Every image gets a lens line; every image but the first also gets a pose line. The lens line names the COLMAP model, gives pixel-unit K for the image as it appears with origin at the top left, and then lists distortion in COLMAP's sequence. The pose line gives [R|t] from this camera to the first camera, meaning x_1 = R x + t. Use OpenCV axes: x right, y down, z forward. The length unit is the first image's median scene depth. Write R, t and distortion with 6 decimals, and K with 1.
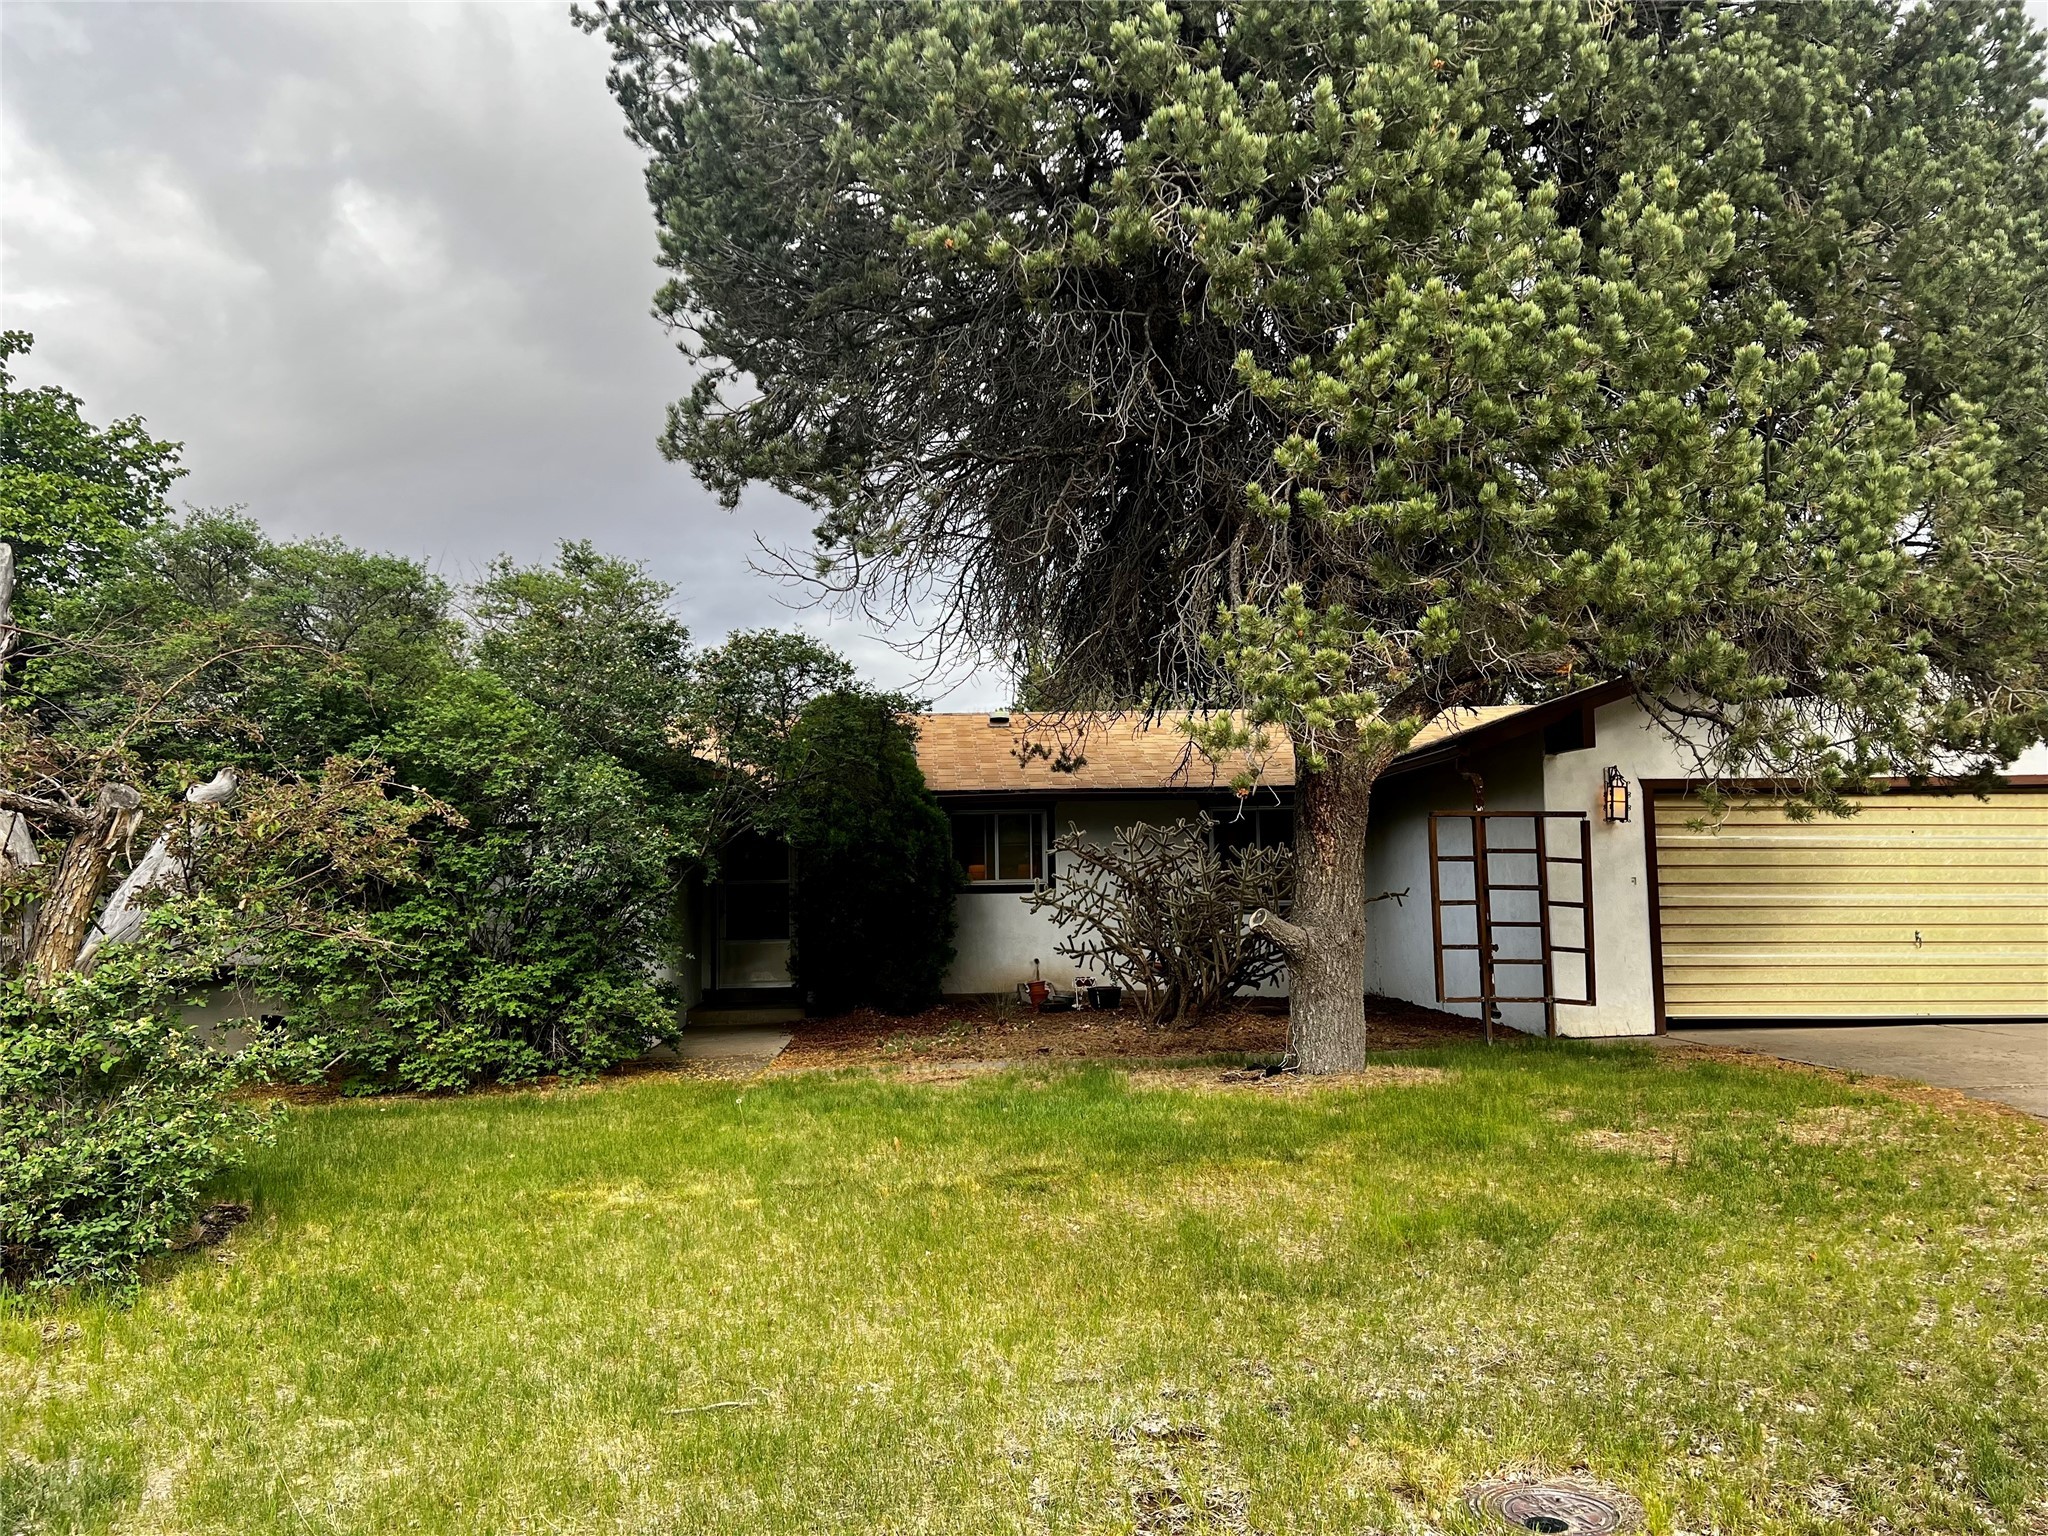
lens RADIAL K [[1542.4, 0, 1033.1], [0, 1542.4, 782.7], [0, 0, 1]] dist [0.058498, -0.060740]
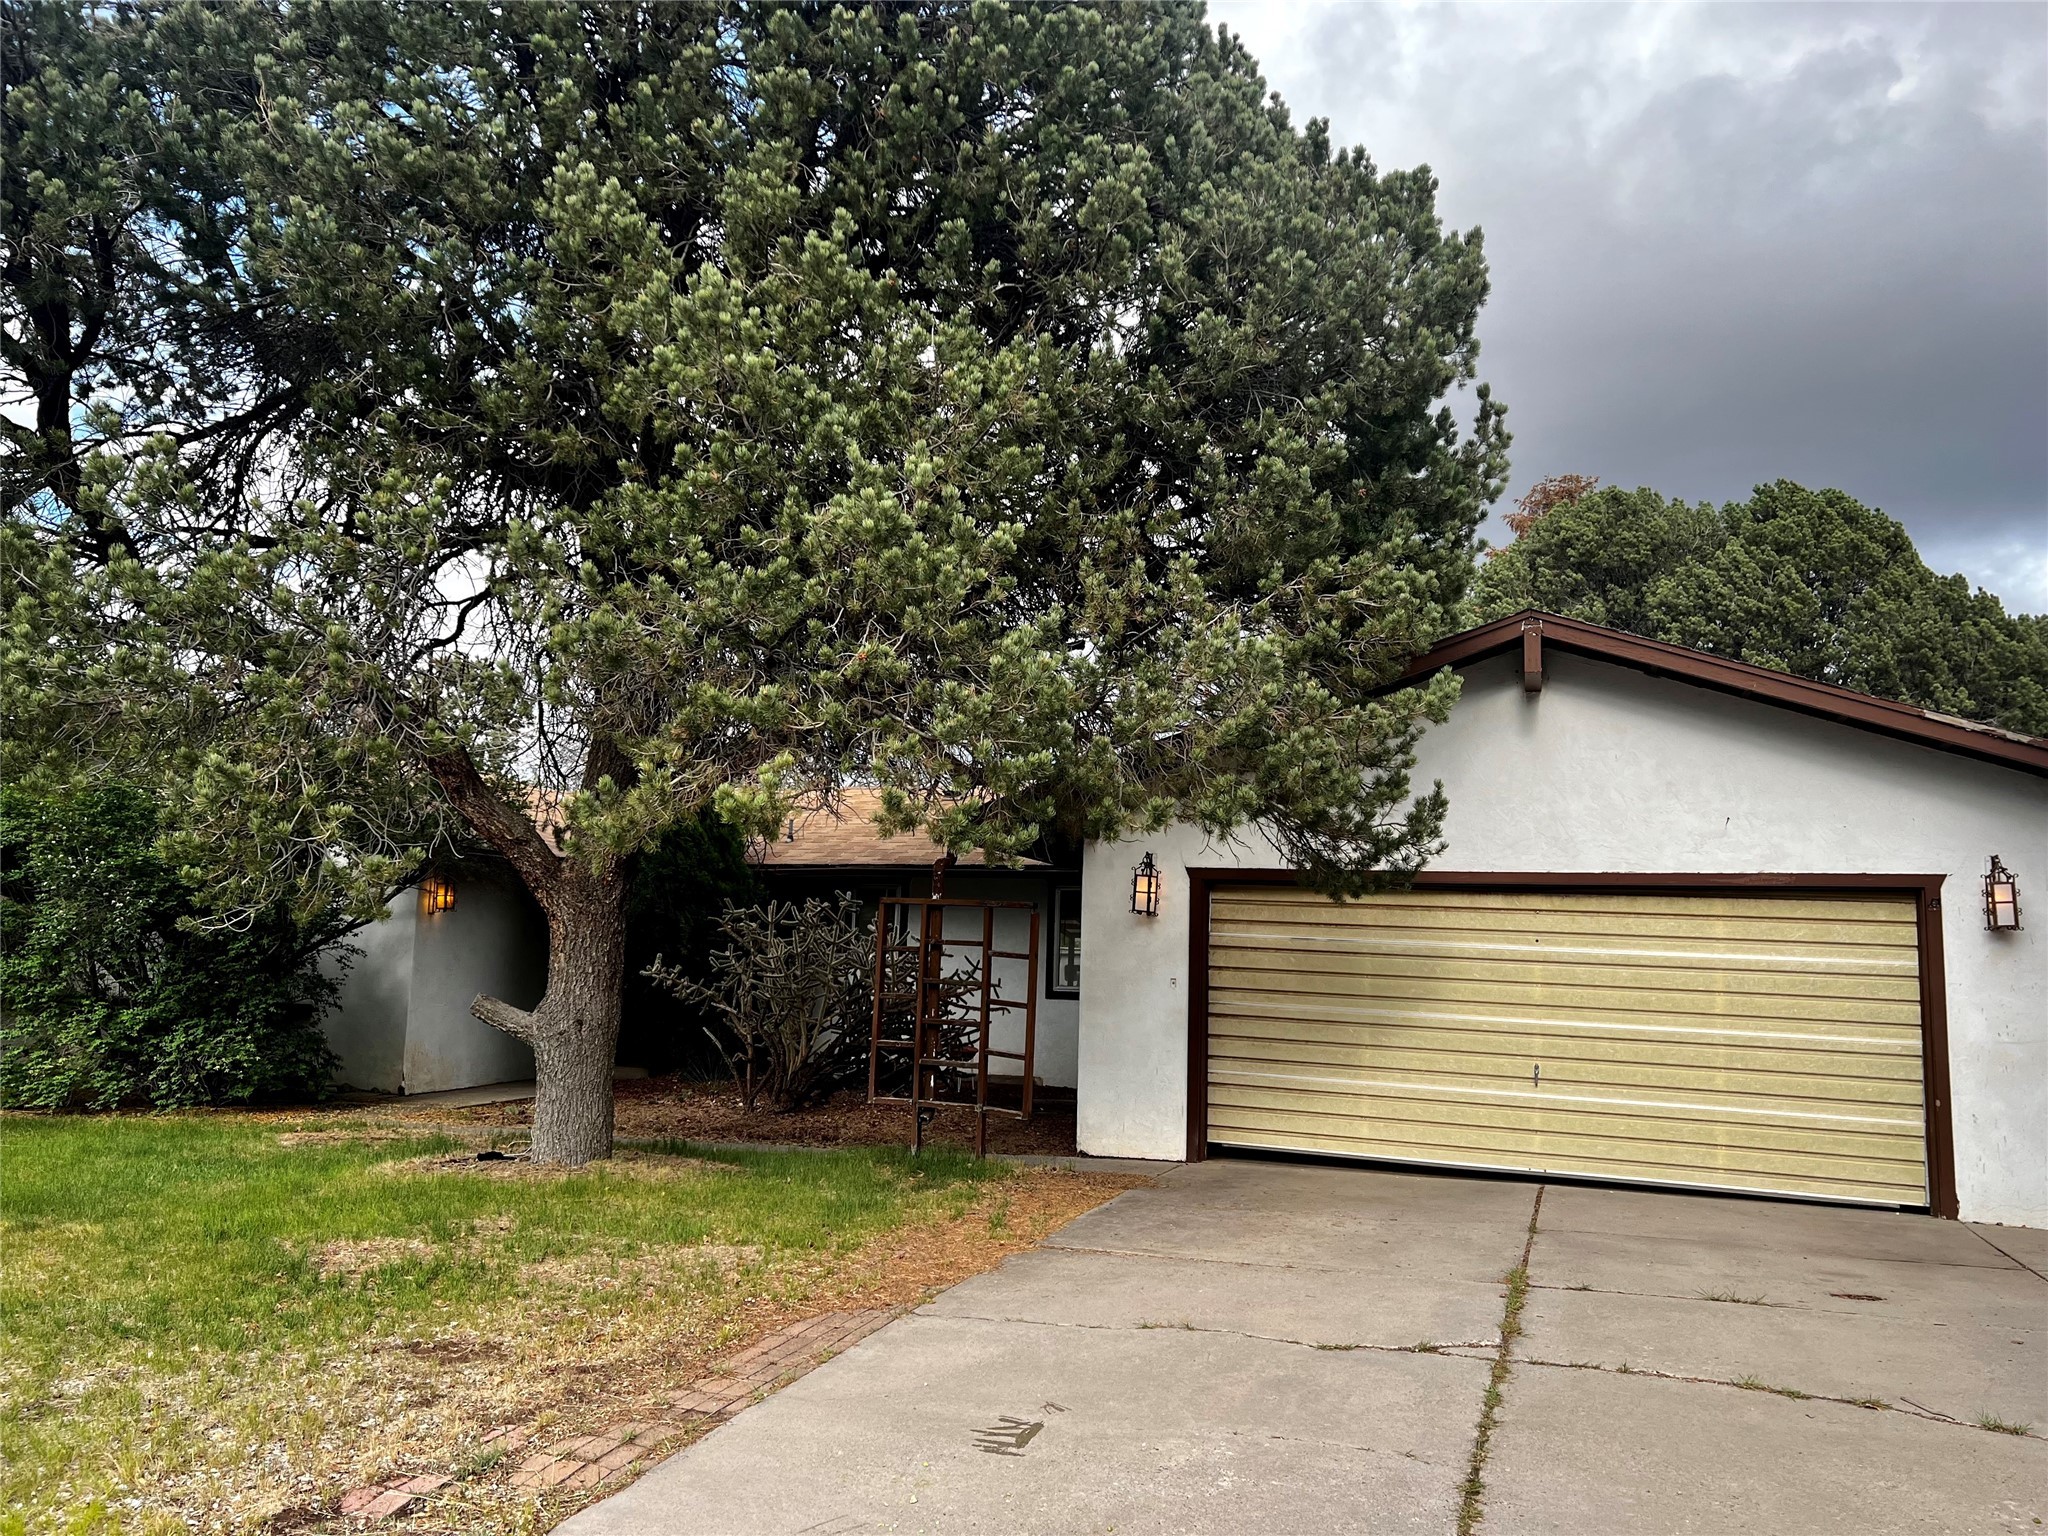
lens RADIAL K [[1531.2, 0, 1024.0], [0, 1531.2, 768.0], [0, 0, 1]] dist [0.064438, -0.067094]
pose [[0.916999, -0.003958, -0.398870, 0.648211], [-0.016678, 0.998696, -0.048254, -0.015616], [0.398541, 0.050901, 0.915737, 0.156750]]
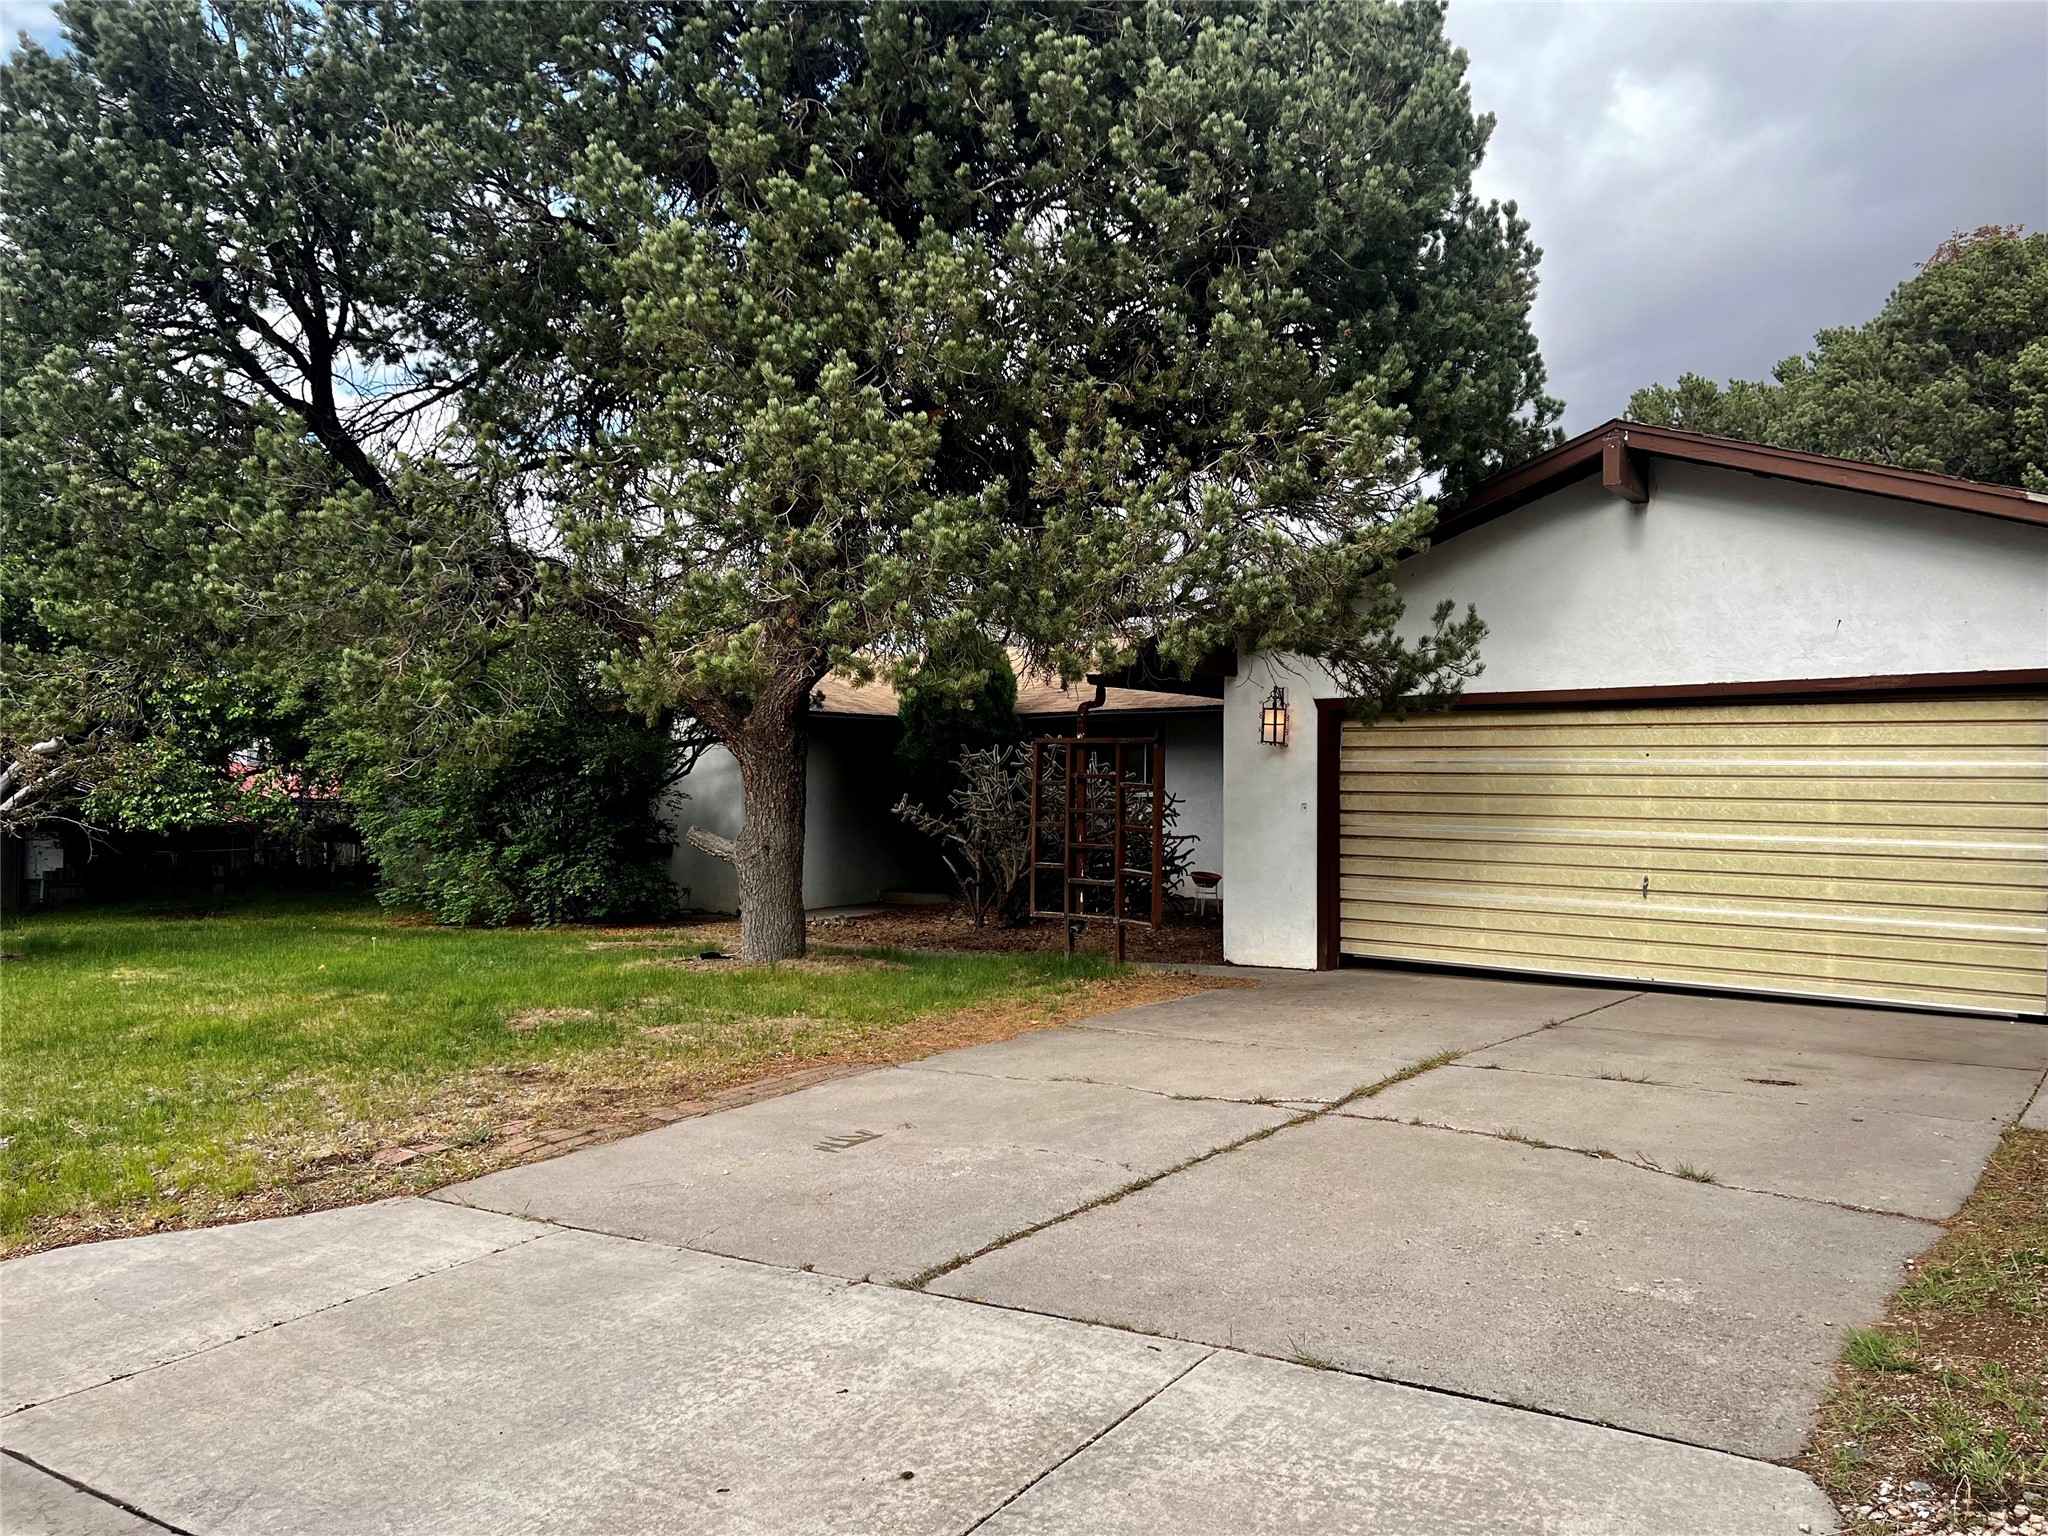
lens RADIAL K [[1549.4, 0, 1061.0], [0, 1549.4, 777.9], [0, 0, 1]] dist [0.110812, -0.142284]
pose [[0.754323, 0.012739, -0.656380, 0.882420], [0.031539, 0.997954, 0.055613, -0.012218], [0.655746, -0.062652, 0.752378, 0.187701]]
